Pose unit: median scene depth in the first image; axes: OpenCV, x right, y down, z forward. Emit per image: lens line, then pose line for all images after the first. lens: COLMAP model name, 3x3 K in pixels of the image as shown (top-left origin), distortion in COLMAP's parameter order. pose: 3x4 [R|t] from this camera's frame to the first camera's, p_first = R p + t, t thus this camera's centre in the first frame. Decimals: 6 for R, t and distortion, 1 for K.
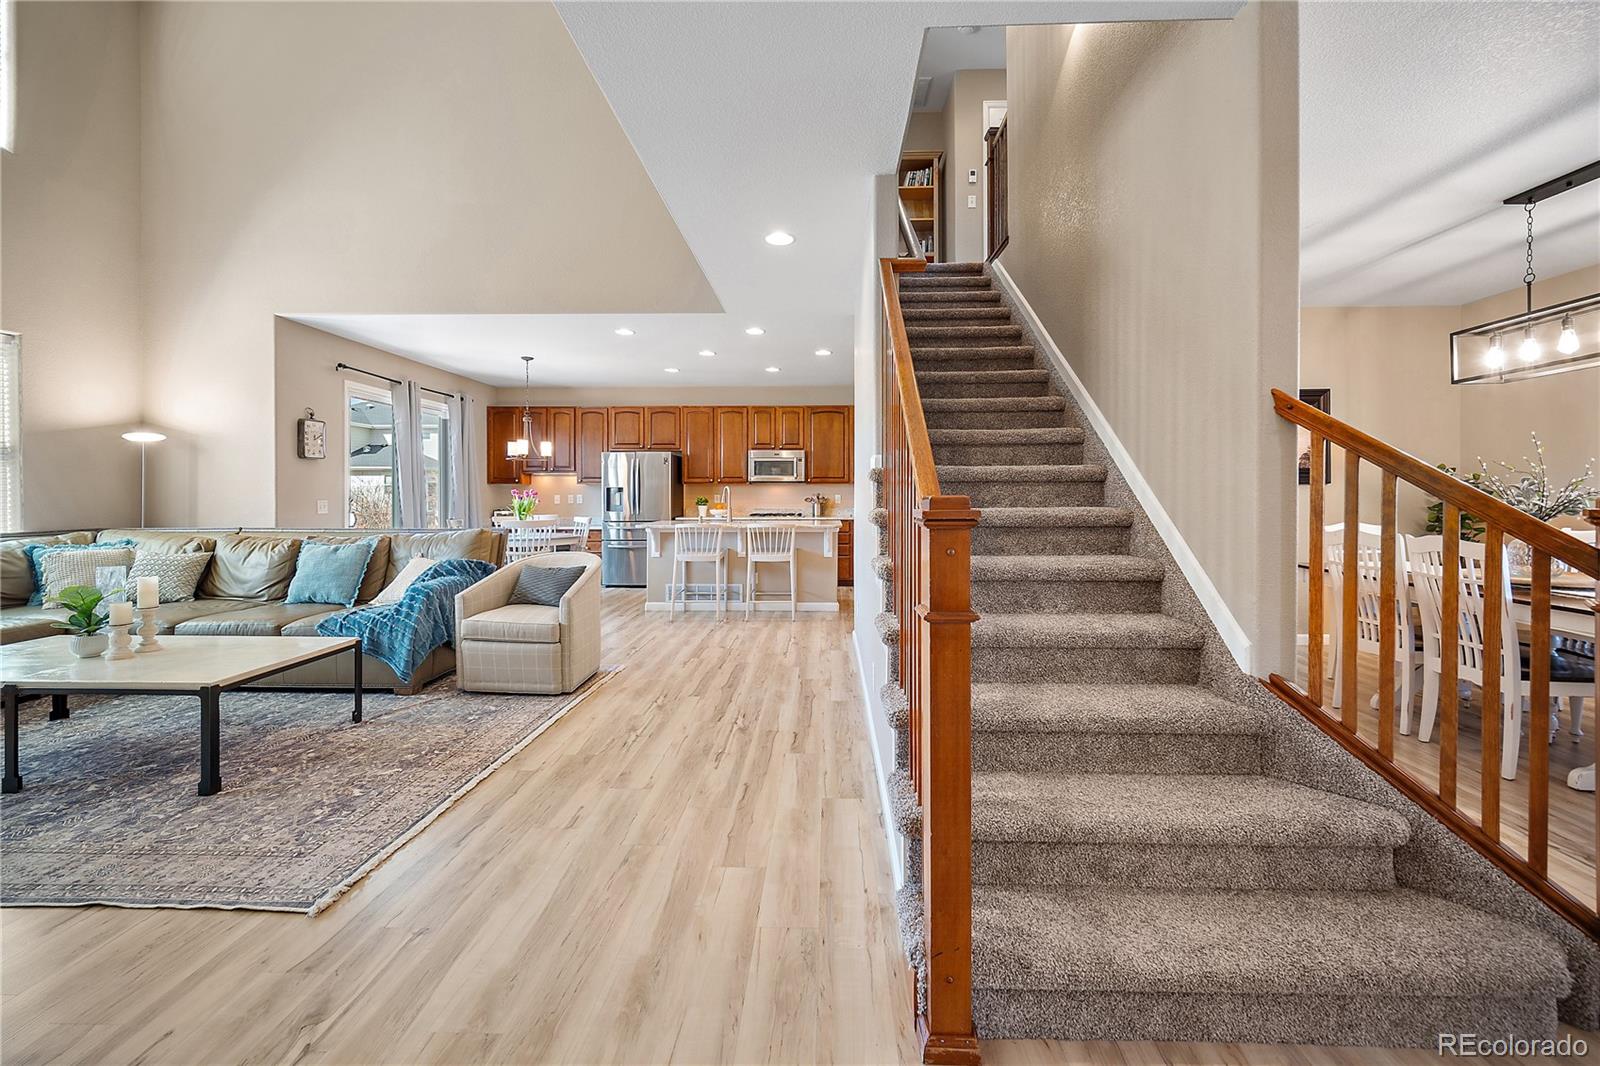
lens RADIAL K [[639.7, 0, 814.3], [0, 639.7, 490.7], [0, 0, 1]] dist [-0.000217, -0.000096]
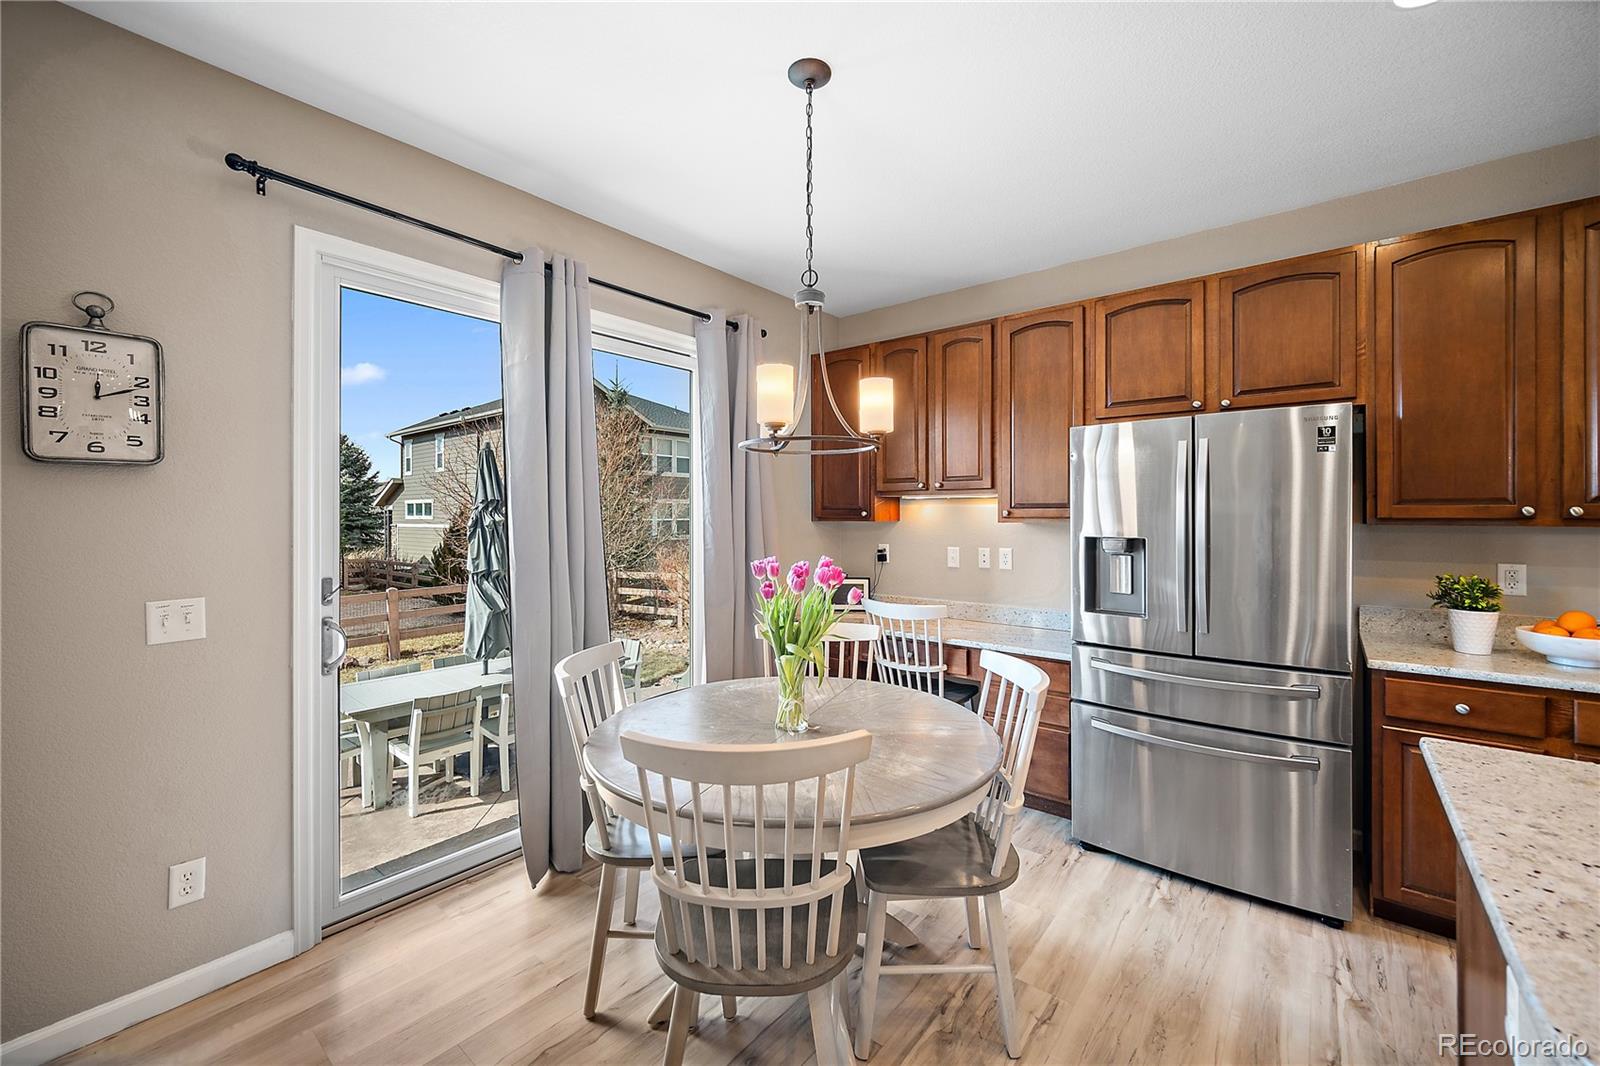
lens RADIAL K [[639.7, 0, 806.7], [0, 639.7, 518.5], [0, 0, 1]] dist [-0.000217, -0.000096]
pose [[0.789384, 0.002996, -0.613893, -0.252887], [0.003943, 0.999943, 0.009950, -0.018962], [0.613887, -0.010275, 0.789327, 0.700966]]
